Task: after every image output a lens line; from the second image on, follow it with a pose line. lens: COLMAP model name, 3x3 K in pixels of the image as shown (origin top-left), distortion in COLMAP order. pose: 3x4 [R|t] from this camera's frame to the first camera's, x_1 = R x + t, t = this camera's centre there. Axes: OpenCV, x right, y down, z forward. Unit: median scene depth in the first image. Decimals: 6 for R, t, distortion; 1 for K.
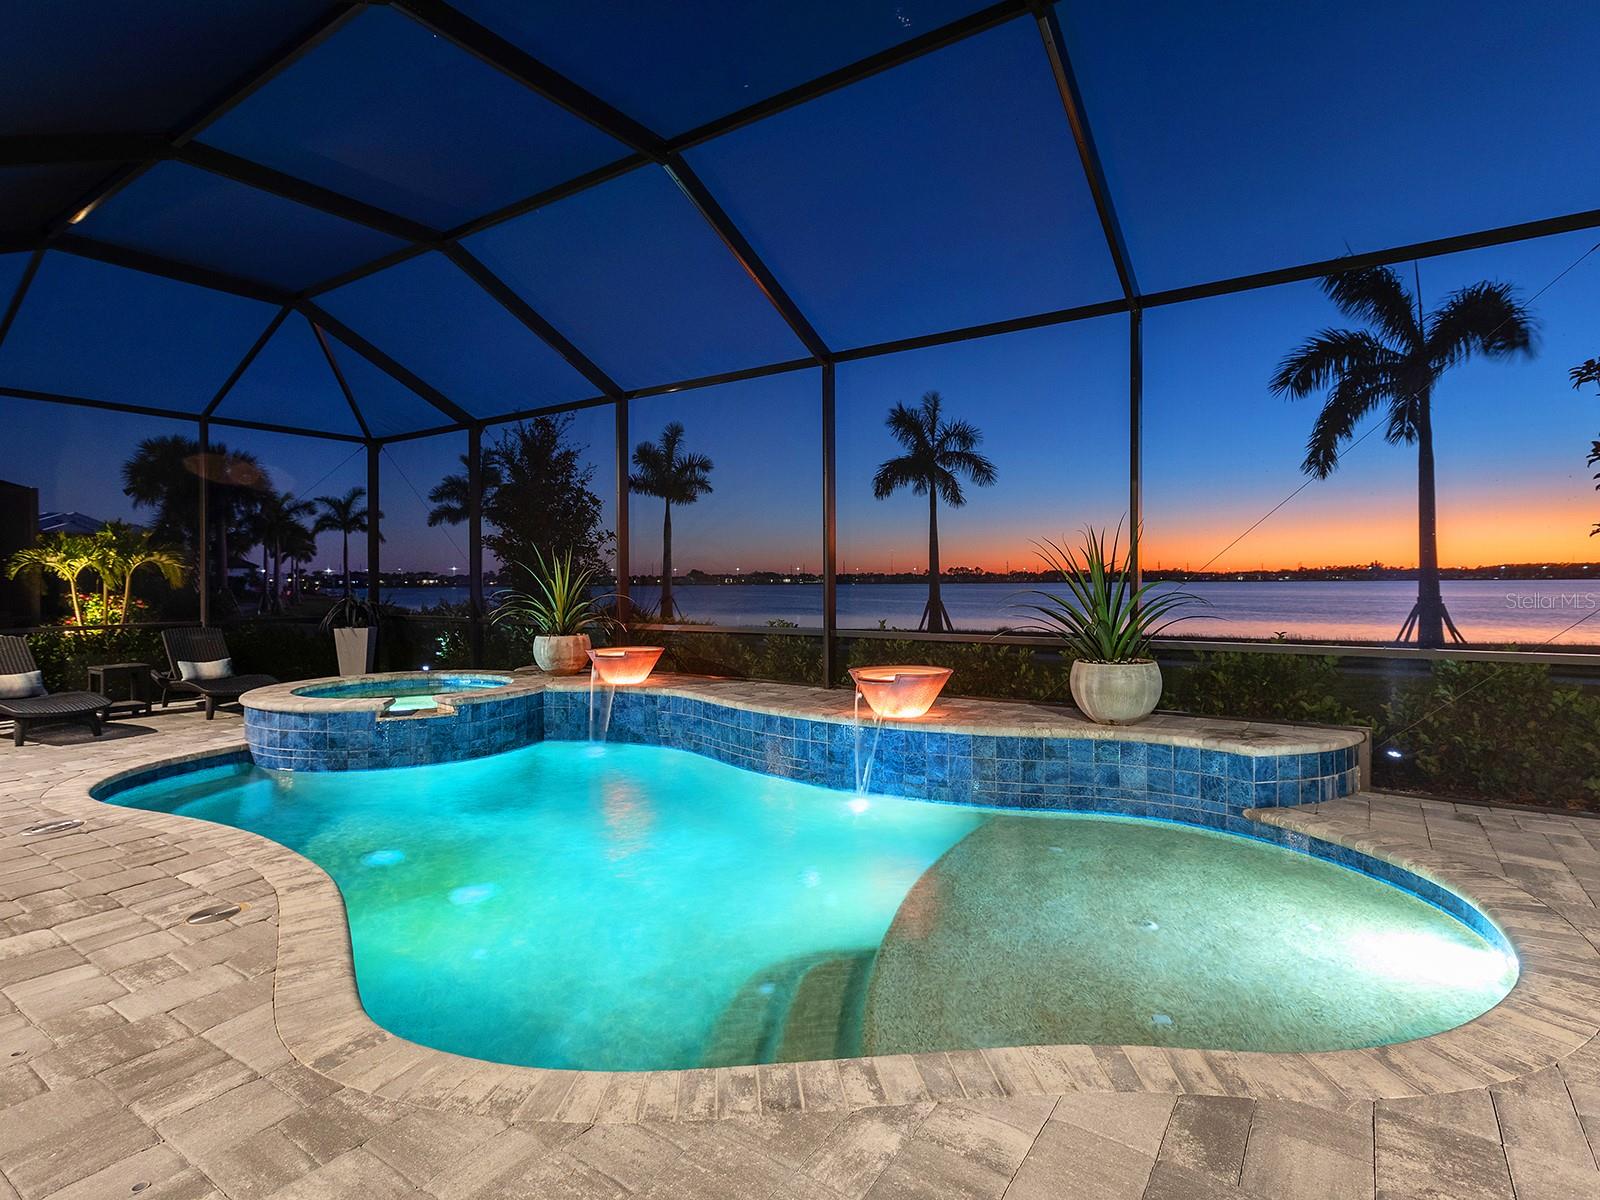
lens RADIAL K [[832.1, 0, 803.3], [0, 832.1, 597.5], [0, 0, 1]] dist [0.002718, -0.003462]
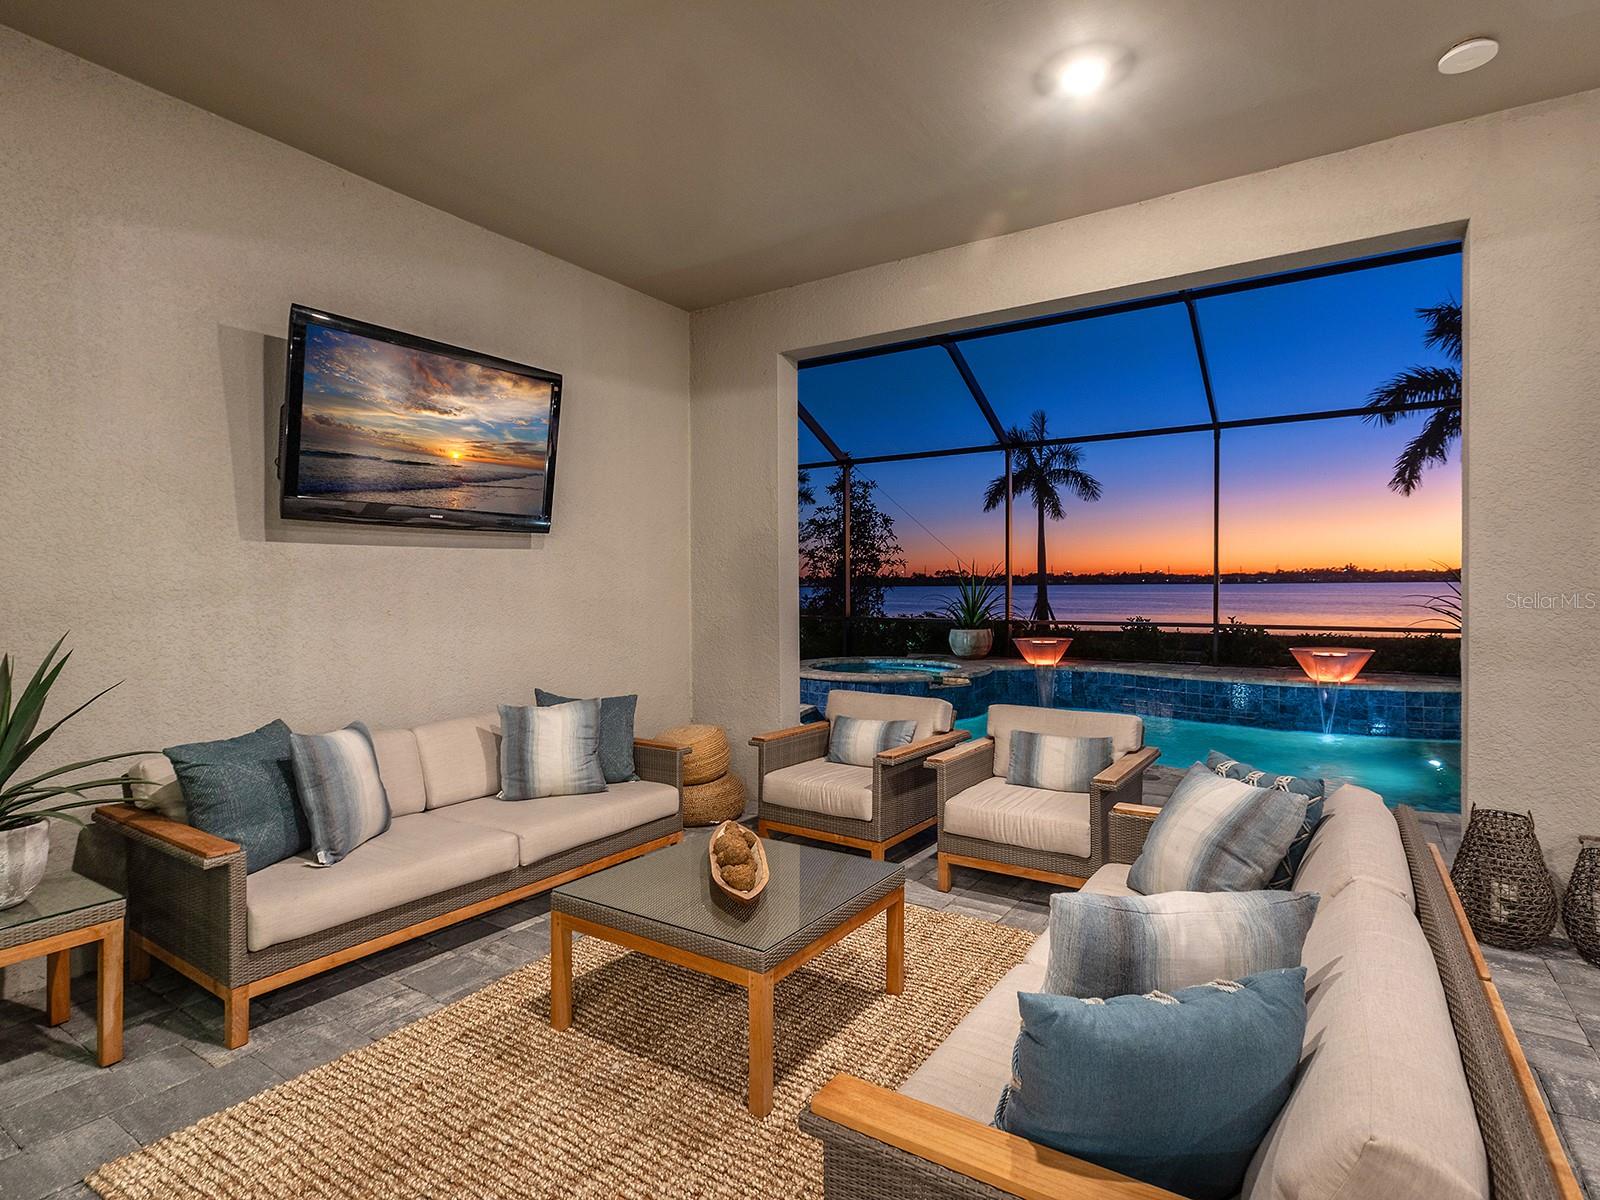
lens RADIAL K [[832.1, 0, 782.4], [0, 832.1, 595.6], [0, 0, 1]] dist [0.002718, -0.003462]
pose [[0.999904, -0.002017, 0.013692, -0.695583], [0.002096, 0.999981, -0.005803, -0.000638], [-0.013680, 0.005831, 0.999889, -0.358907]]
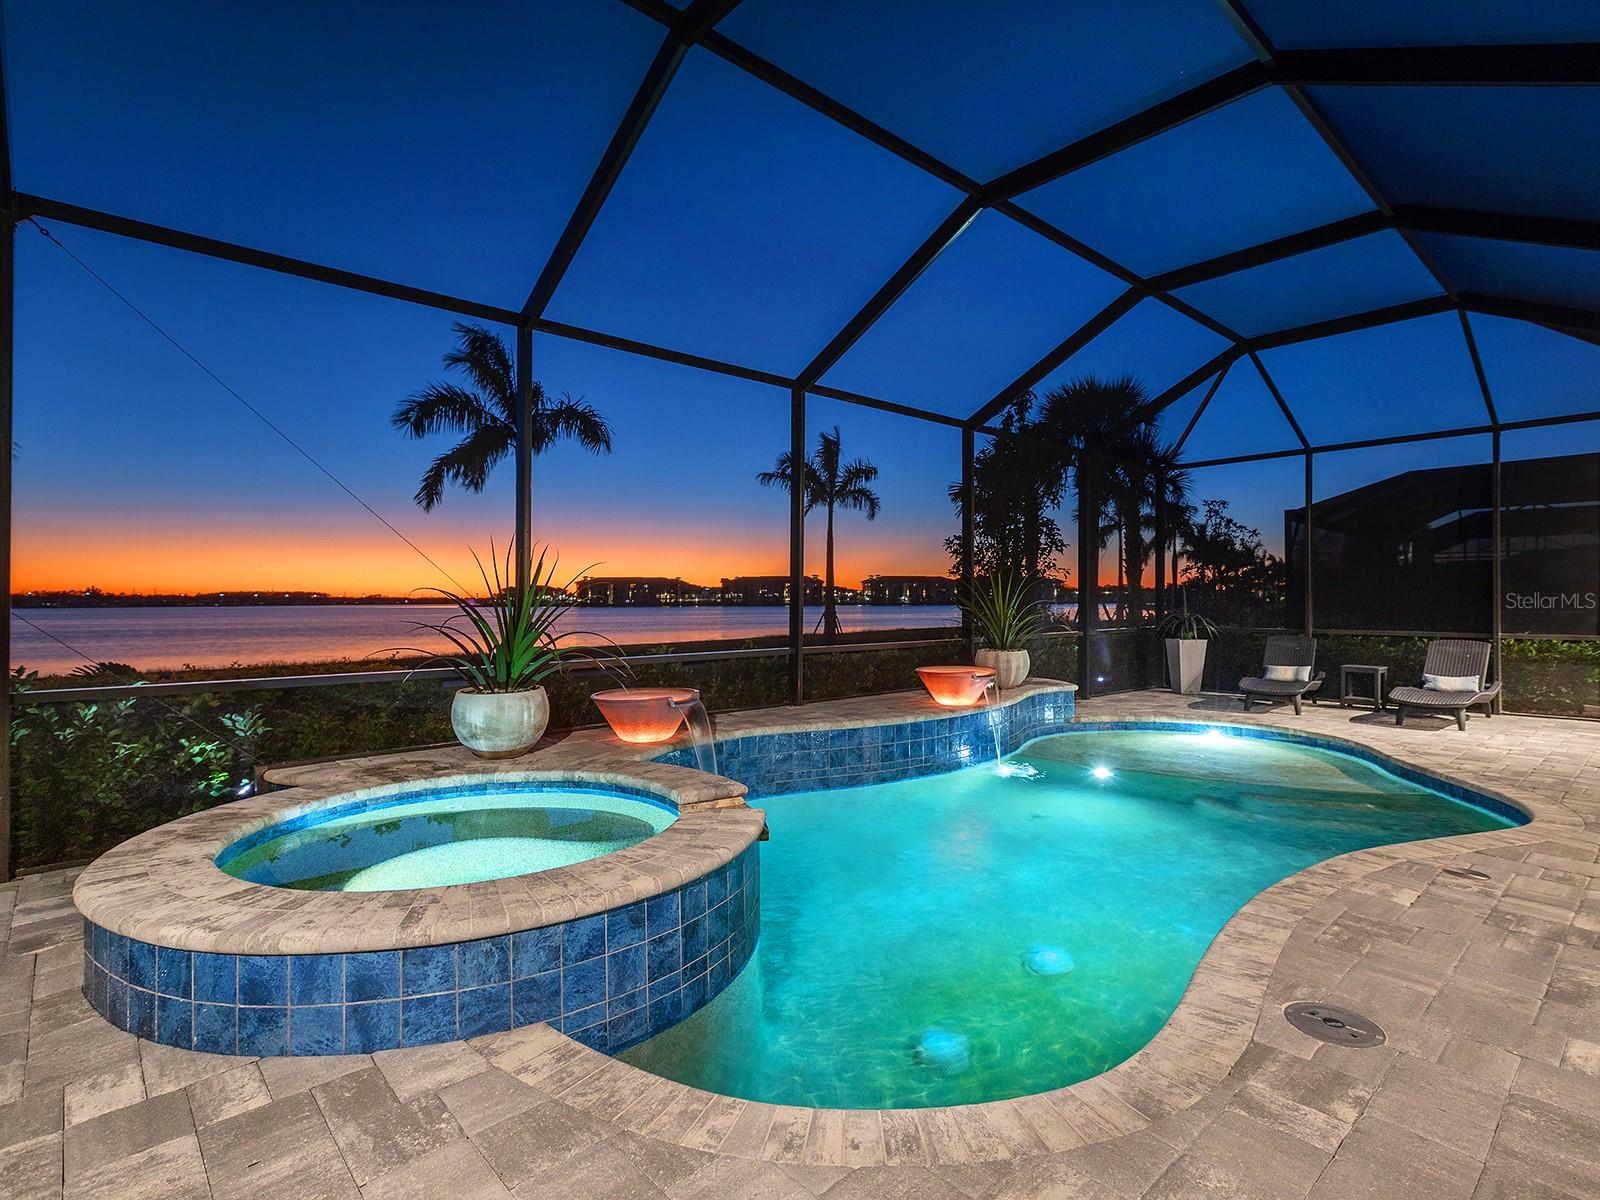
lens RADIAL K [[832.1, 0, 790.7], [0, 832.1, 594.8], [0, 0, 1]] dist [0.002718, -0.003462]
pose [[0.234919, 0.009778, 0.971966, -0.958686], [0.024383, 0.999575, -0.015949, -0.010702], [-0.971709, 0.027446, 0.234581, 0.754355]]
